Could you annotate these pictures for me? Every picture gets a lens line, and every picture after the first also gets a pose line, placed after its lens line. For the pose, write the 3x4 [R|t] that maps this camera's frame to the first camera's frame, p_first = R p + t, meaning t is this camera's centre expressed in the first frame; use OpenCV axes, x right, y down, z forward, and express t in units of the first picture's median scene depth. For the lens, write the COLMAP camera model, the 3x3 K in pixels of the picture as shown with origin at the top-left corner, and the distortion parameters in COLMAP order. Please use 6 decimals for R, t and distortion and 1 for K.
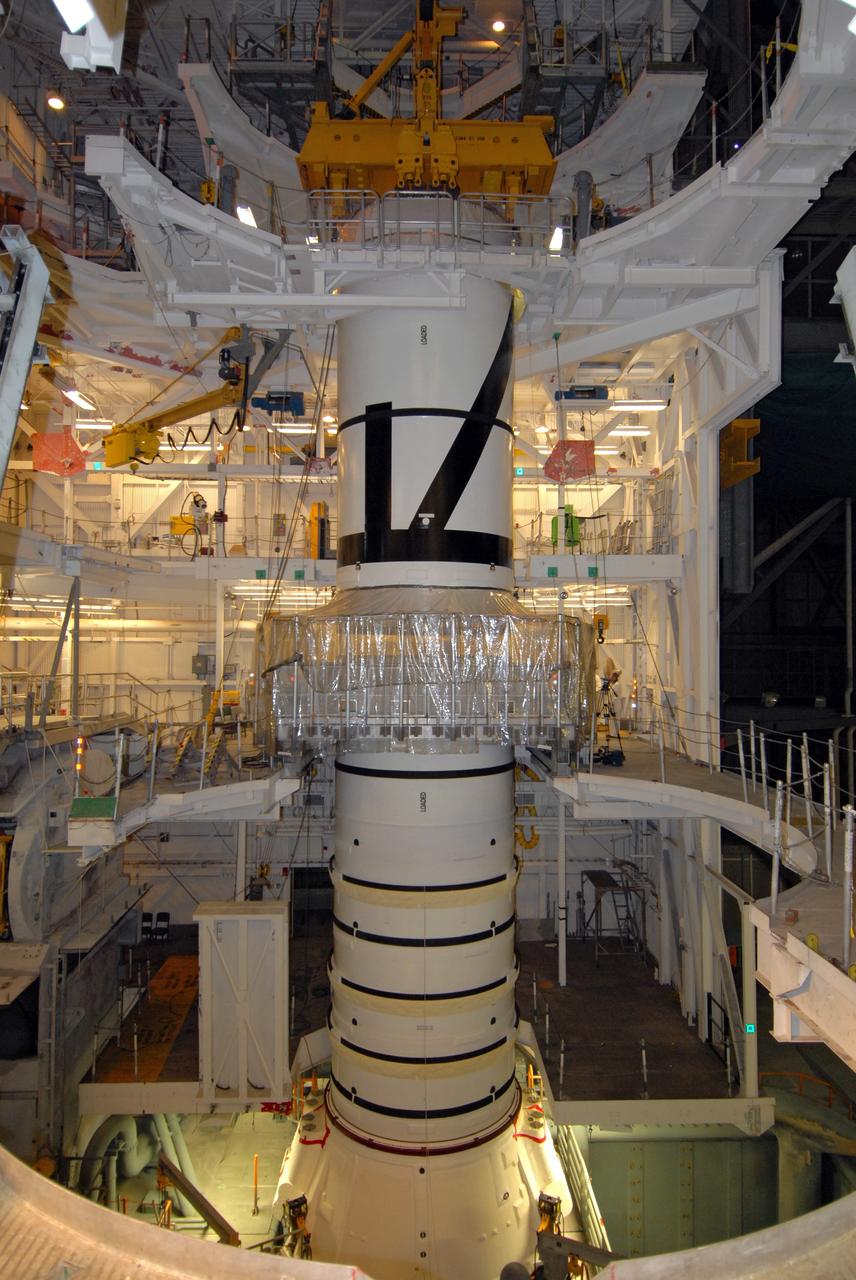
lens RADIAL K [[807.4, 0, 441.0], [0, 807.4, 635.8], [0, 0, 1]] dist [0.021401, -0.035003]
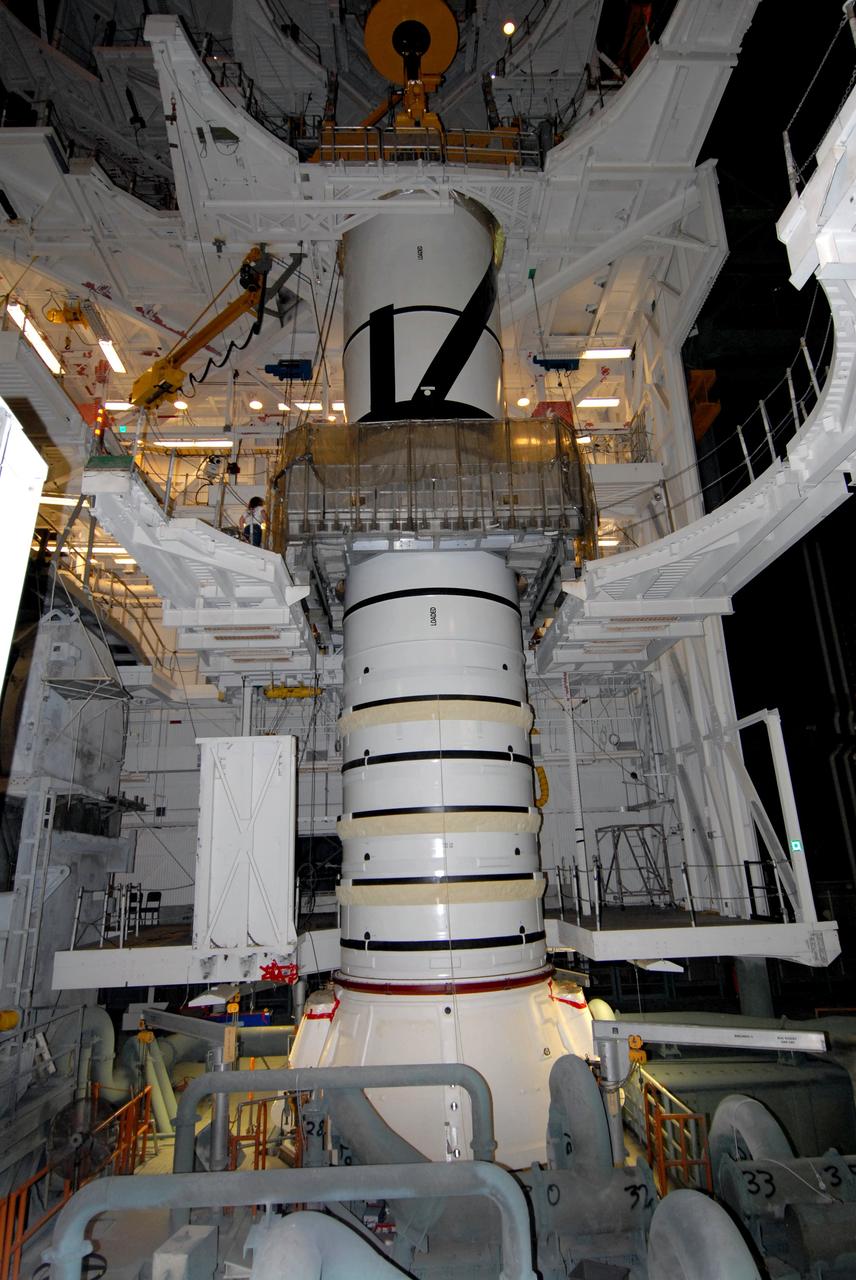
lens RADIAL K [[765.2, 0, 443.9], [0, 765.2, 607.0], [0, 0, 1]] dist [0.012128, -0.002838]
pose [[0.999143, -0.034888, 0.022282, -0.025117], [0.039661, 0.960950, -0.273866, 0.382232], [-0.011858, 0.274515, 0.961510, 0.074460]]
